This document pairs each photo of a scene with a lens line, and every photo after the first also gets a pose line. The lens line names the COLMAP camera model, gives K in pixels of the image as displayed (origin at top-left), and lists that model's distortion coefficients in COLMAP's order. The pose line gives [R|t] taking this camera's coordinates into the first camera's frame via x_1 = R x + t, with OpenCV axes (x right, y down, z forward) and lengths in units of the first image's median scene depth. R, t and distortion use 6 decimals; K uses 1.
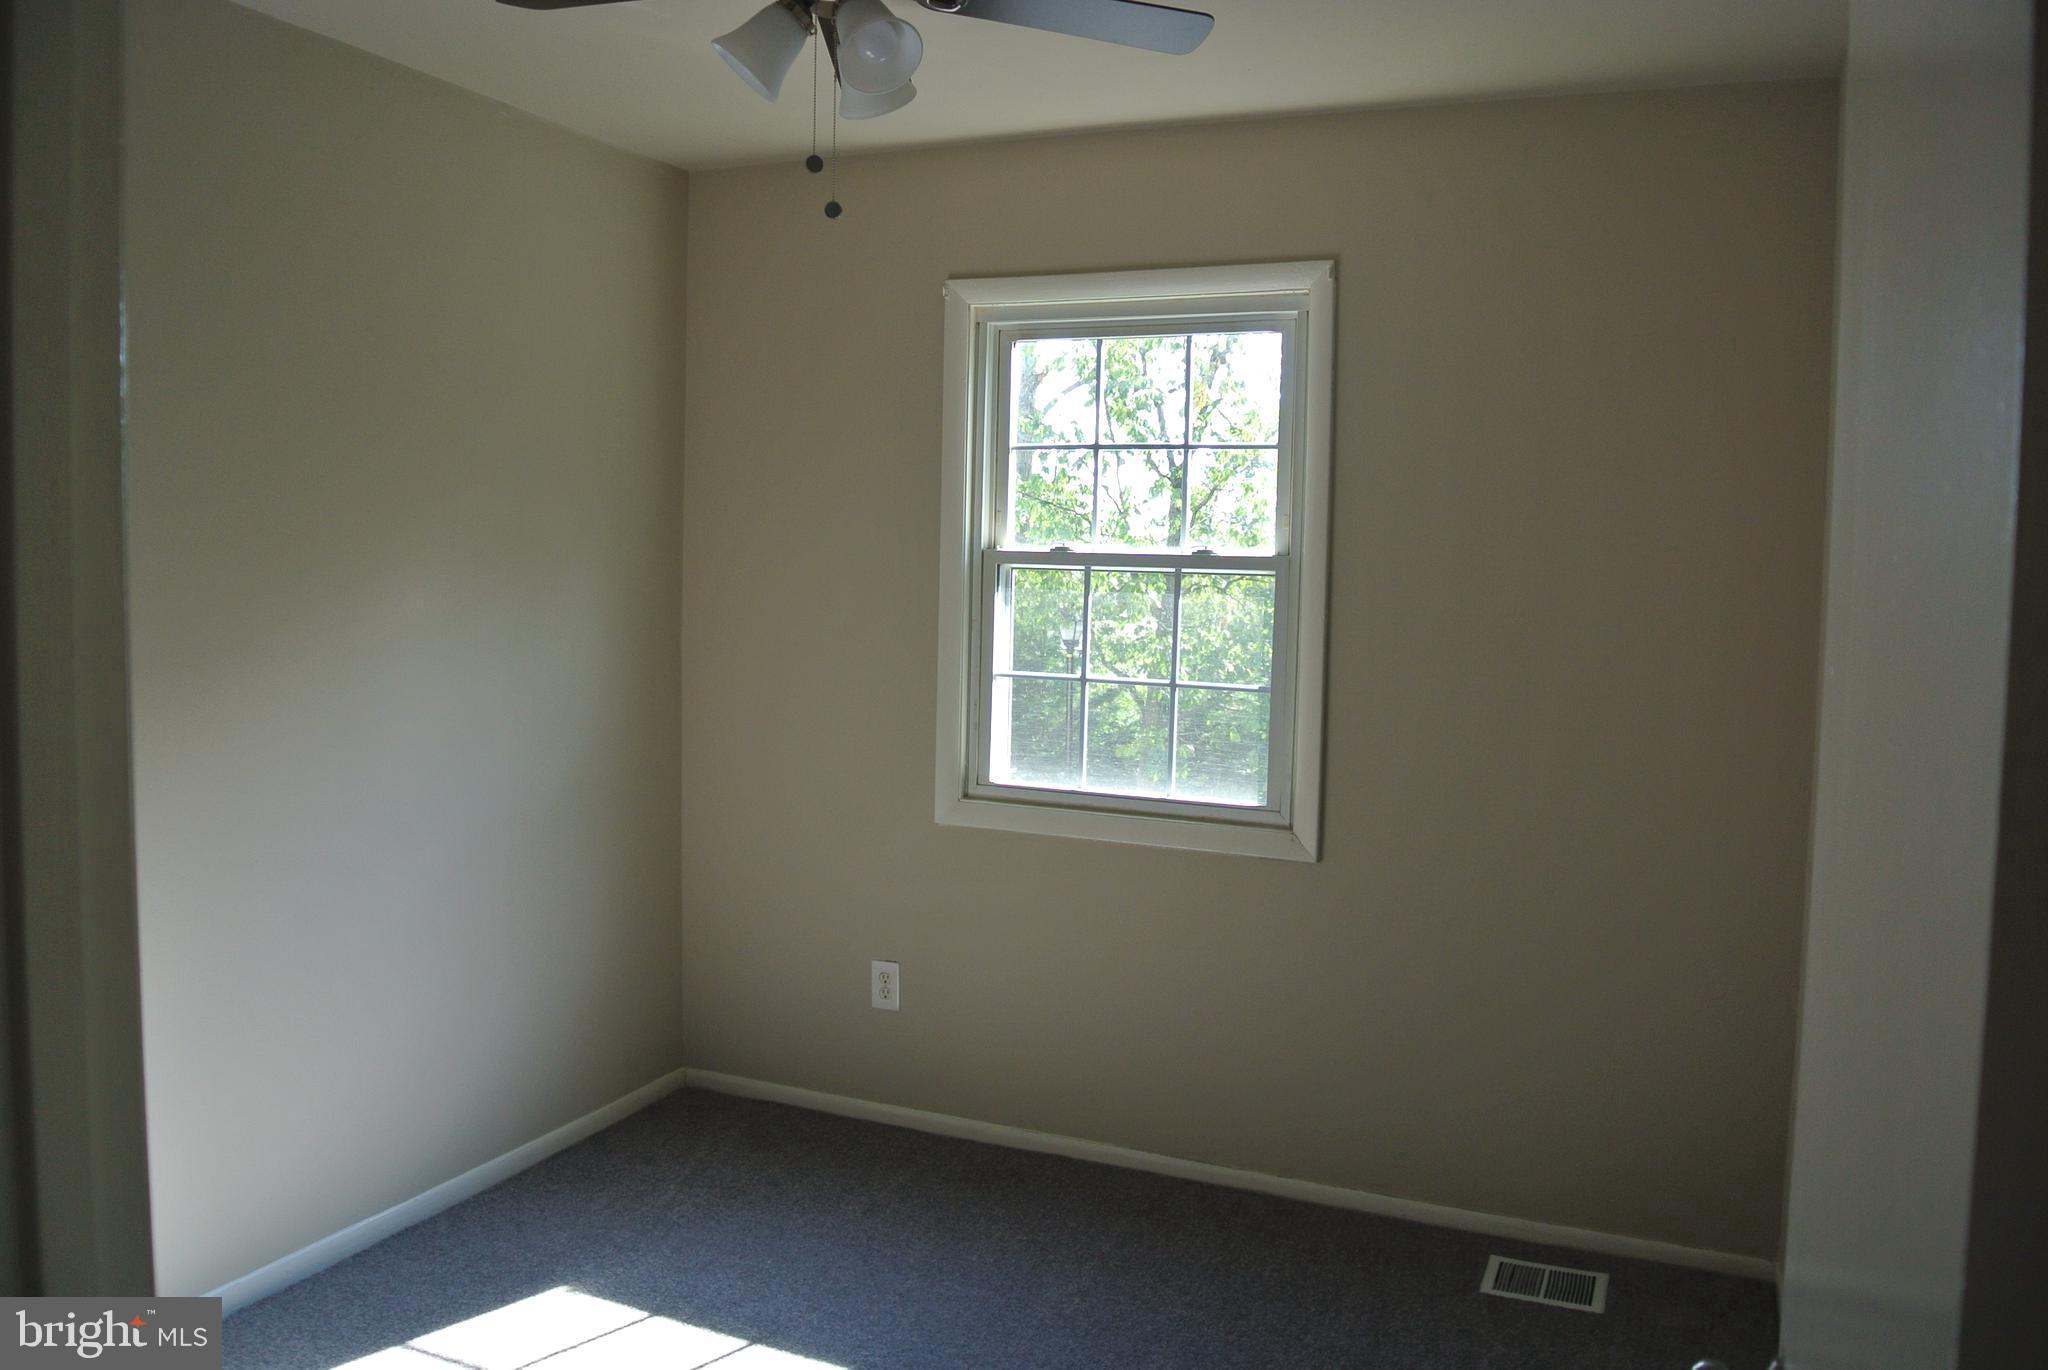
lens RADIAL K [[1623.0, 0, 1029.4], [0, 1623.0, 681.9], [0, 0, 1]] dist [-0.080920, 0.040781]
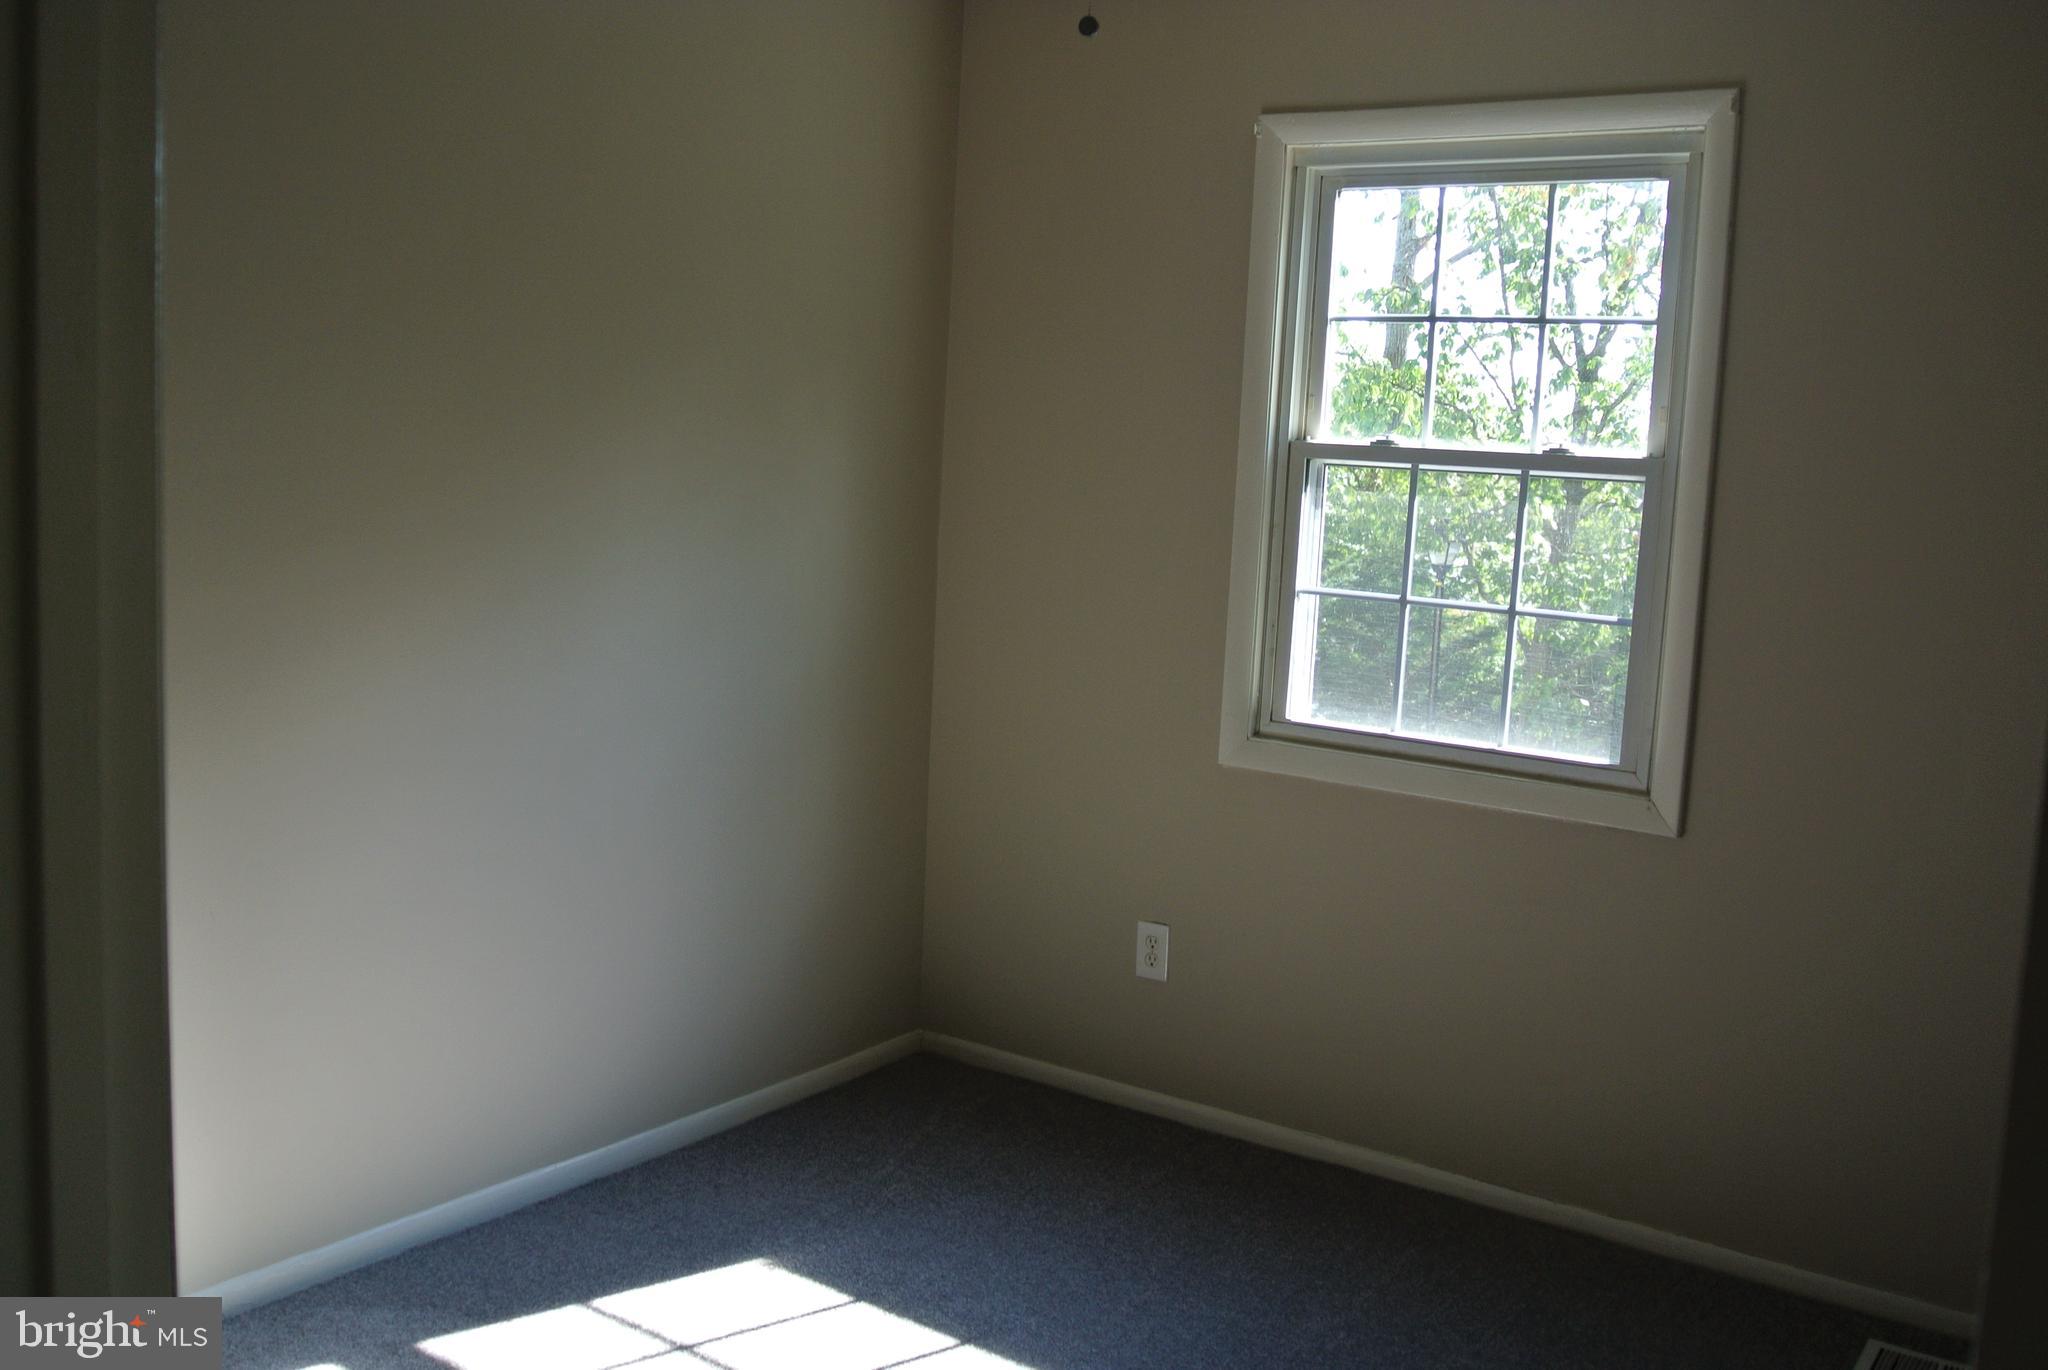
lens RADIAL K [[1937.0, 0, 1024.0], [0, 1937.0, 685.0], [0, 0, 1]] dist [-0.053097, -0.002324]
pose [[0.980762, 0.050464, -0.188573, 0.032163], [-0.042864, 0.998104, 0.044166, 0.006068], [0.190444, -0.035233, 0.981066, -0.008246]]
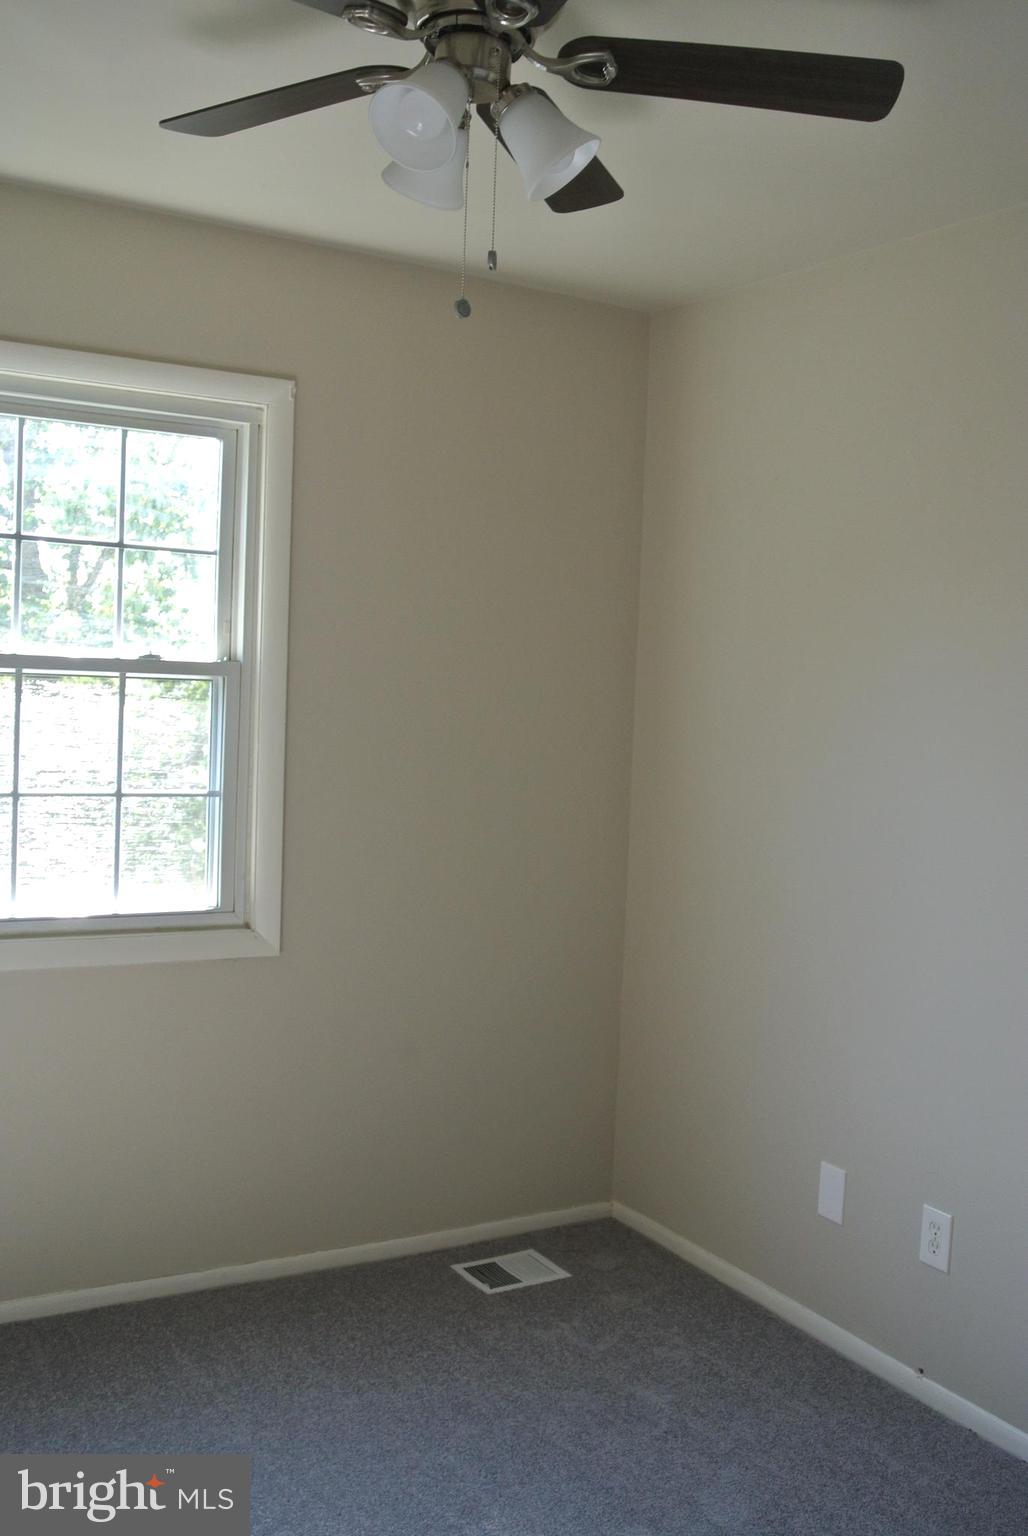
lens RADIAL K [[1625.5, 0, 514.9], [0, 1625.5, 814.7], [0, 0, 1]] dist [-0.015877, -0.007296]
pose [[0.547752, -0.067954, 0.833876, -0.579901], [0.036966, 0.997688, 0.057022, -0.032060], [-0.835824, -0.000409, 0.548998, 0.273815]]
